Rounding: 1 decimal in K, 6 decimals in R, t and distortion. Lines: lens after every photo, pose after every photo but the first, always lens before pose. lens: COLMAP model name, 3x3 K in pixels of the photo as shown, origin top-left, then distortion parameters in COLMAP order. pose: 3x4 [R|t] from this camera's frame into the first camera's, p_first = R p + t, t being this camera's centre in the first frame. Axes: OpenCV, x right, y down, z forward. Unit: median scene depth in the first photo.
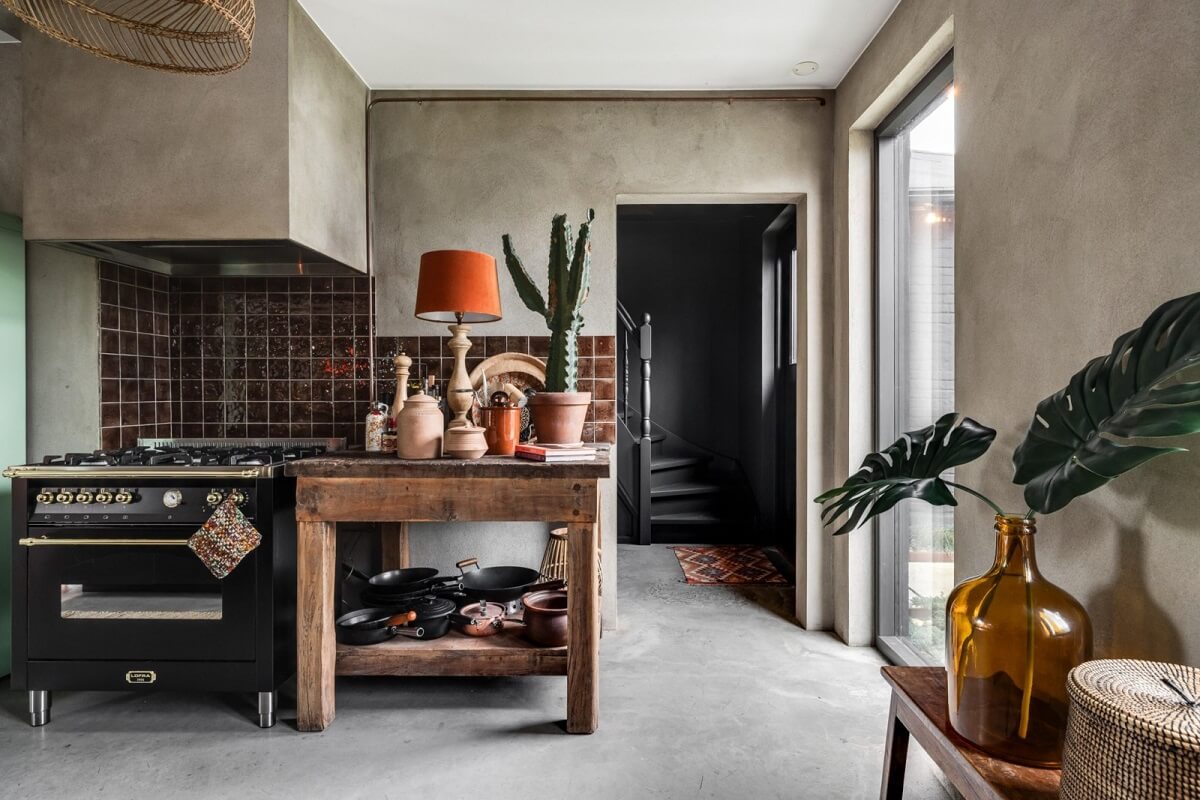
lens RADIAL K [[592.4, 0, 610.9], [0, 592.4, 397.3], [0, 0, 1]] dist [-0.003898, 0.000219]
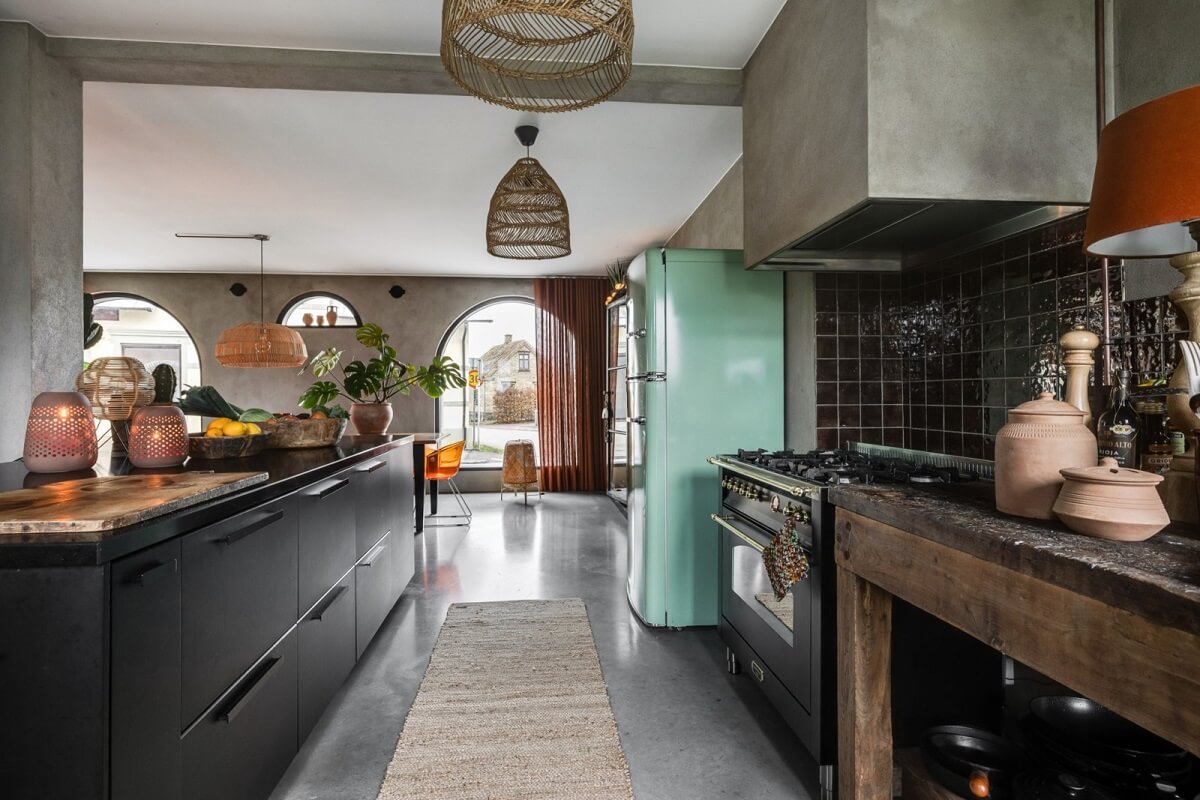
lens RADIAL K [[592.4, 0, 596.9], [0, 592.4, 398.8], [0, 0, 1]] dist [-0.003898, 0.000219]
pose [[0.117992, 0.007022, -0.992990, 0.157073], [-0.006225, 0.999961, 0.006331, -0.006035], [0.992995, 0.005434, 0.118031, 0.473788]]
